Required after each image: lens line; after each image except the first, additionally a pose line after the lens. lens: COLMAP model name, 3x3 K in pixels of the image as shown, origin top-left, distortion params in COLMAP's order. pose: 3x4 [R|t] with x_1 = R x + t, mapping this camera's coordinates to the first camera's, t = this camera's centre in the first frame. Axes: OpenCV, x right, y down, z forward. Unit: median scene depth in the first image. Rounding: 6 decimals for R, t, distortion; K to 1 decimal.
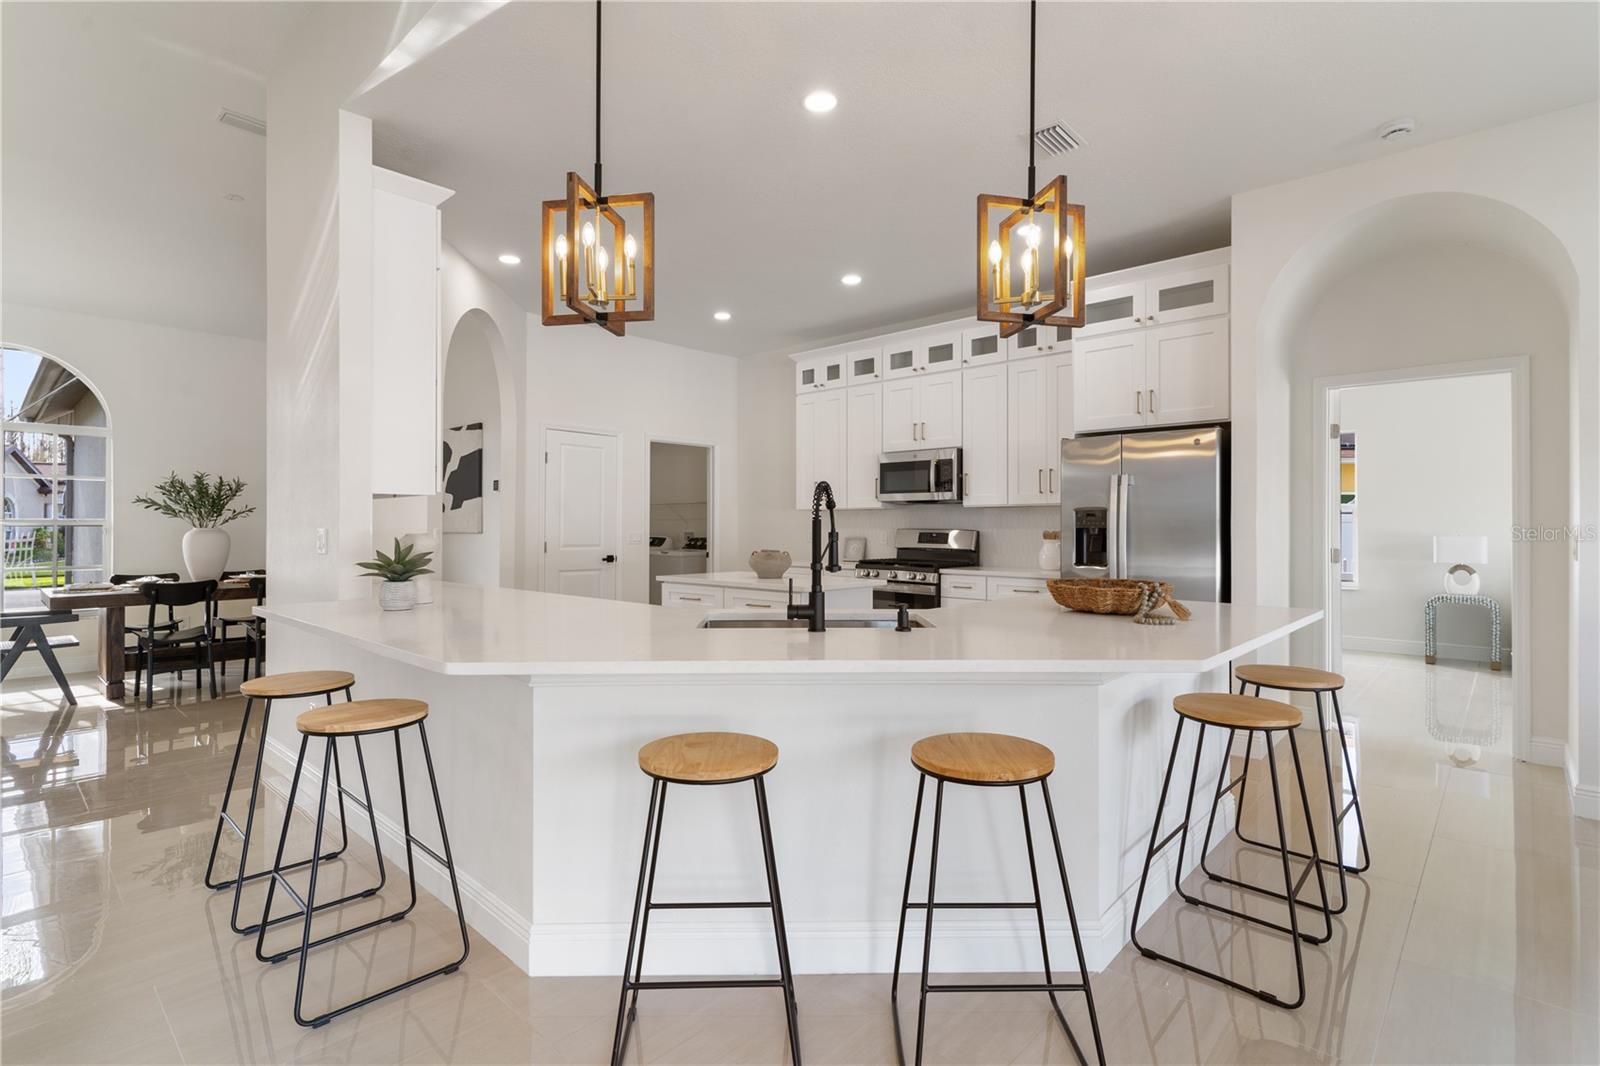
lens RADIAL K [[775.9, 0, 808.2], [0, 775.9, 529.7], [0, 0, 1]] dist [-0.000956, 0.000867]
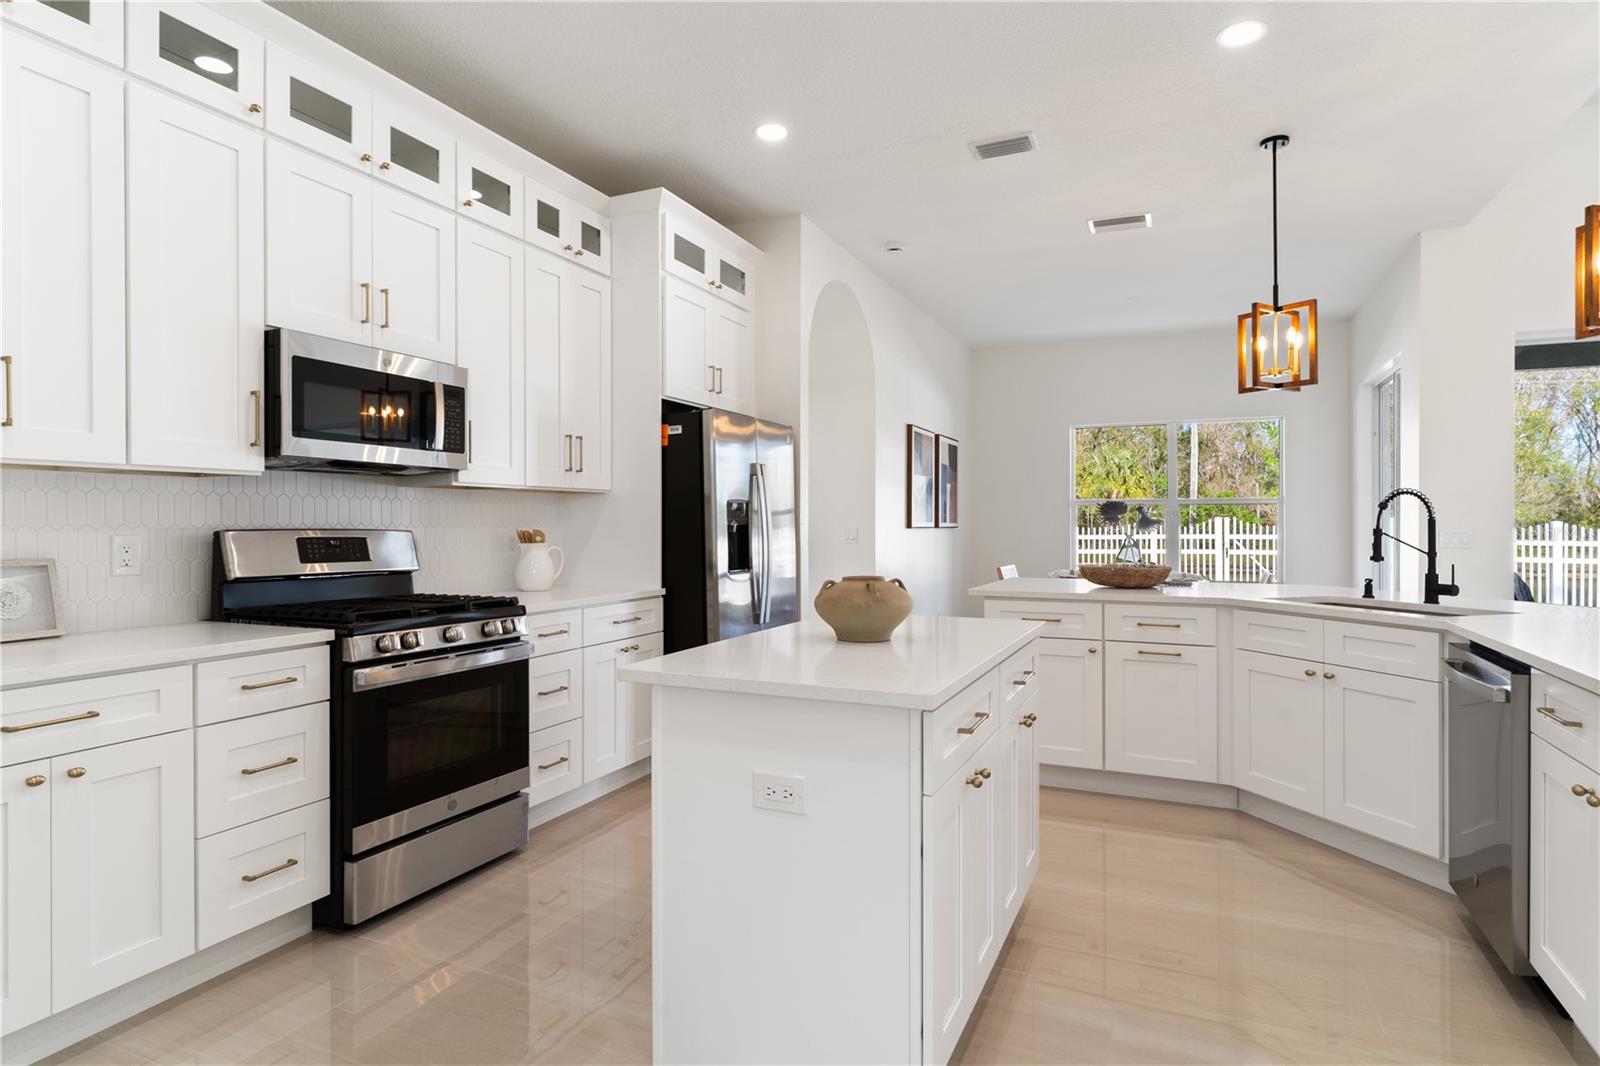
lens RADIAL K [[866.4, 0, 803.0], [0, 866.4, 518.4], [0, 0, 1]] dist [0.022203, 0.000906]
pose [[-0.306496, 0.004681, 0.951861, -0.405105], [0.003889, 0.999986, -0.003666, -0.004245], [-0.951864, 0.002578, -0.306509, 0.938666]]
